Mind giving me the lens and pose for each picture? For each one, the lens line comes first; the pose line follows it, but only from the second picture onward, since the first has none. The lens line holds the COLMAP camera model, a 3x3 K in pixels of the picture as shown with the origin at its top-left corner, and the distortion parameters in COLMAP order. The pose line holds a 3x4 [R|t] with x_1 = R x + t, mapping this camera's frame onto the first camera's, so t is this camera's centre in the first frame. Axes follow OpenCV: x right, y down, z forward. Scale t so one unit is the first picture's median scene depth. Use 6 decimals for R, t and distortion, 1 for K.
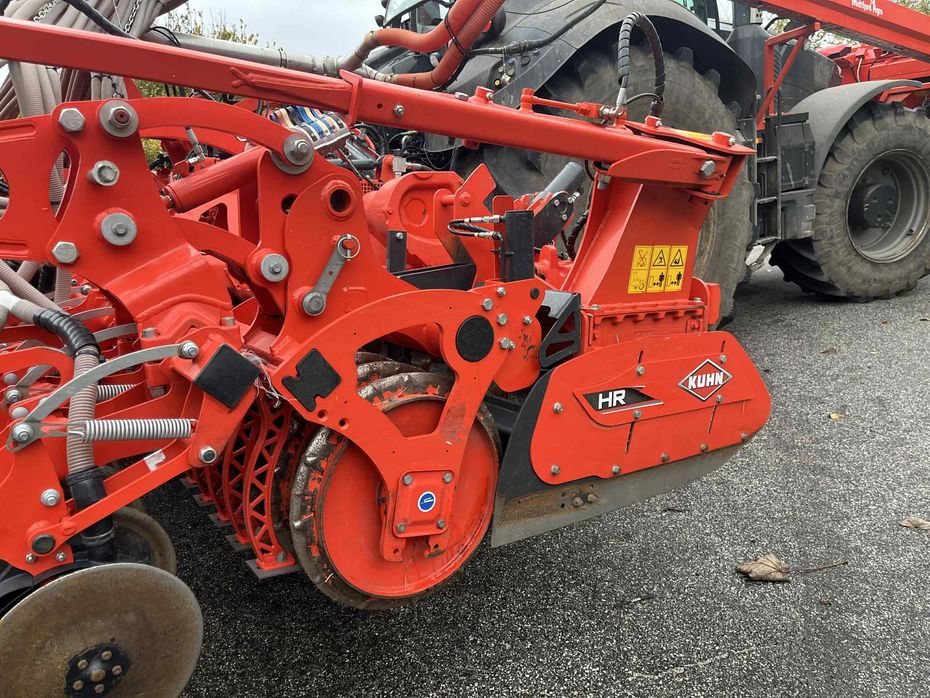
lens RADIAL K [[706.7, 0, 466.5], [0, 706.7, 344.2], [0, 0, 1]] dist [0.052626, -0.044381]
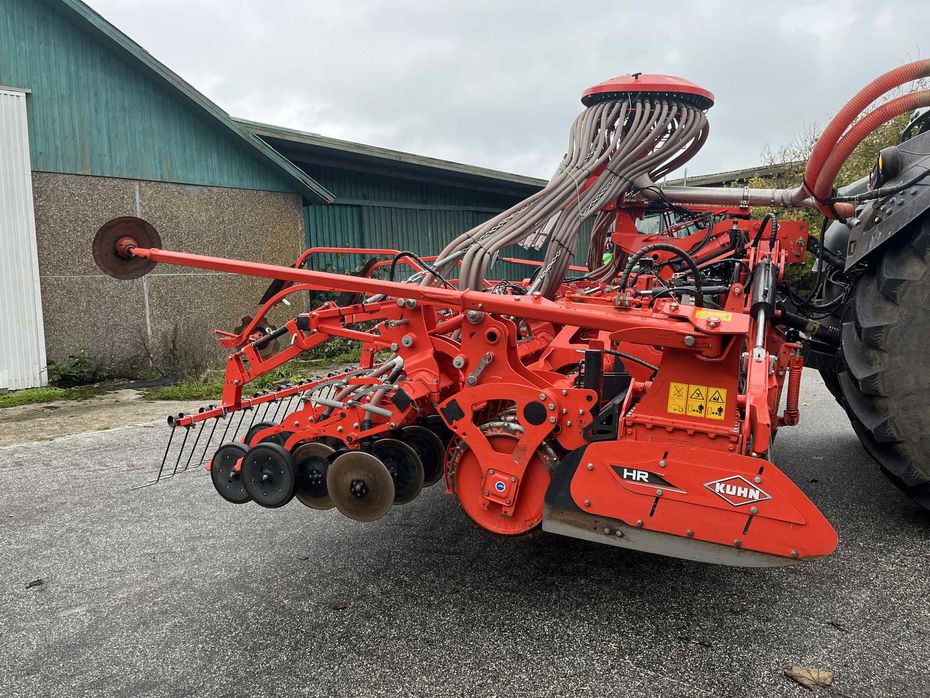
lens RADIAL K [[706.7, 0, 457.8], [0, 706.7, 347.8], [0, 0, 1]] dist [0.052626, -0.044381]
pose [[0.554410, 0.137931, -0.820734, 1.212409], [-0.190466, 0.981026, 0.036209, -0.177183], [0.810156, 0.136247, 0.570162, -0.248815]]
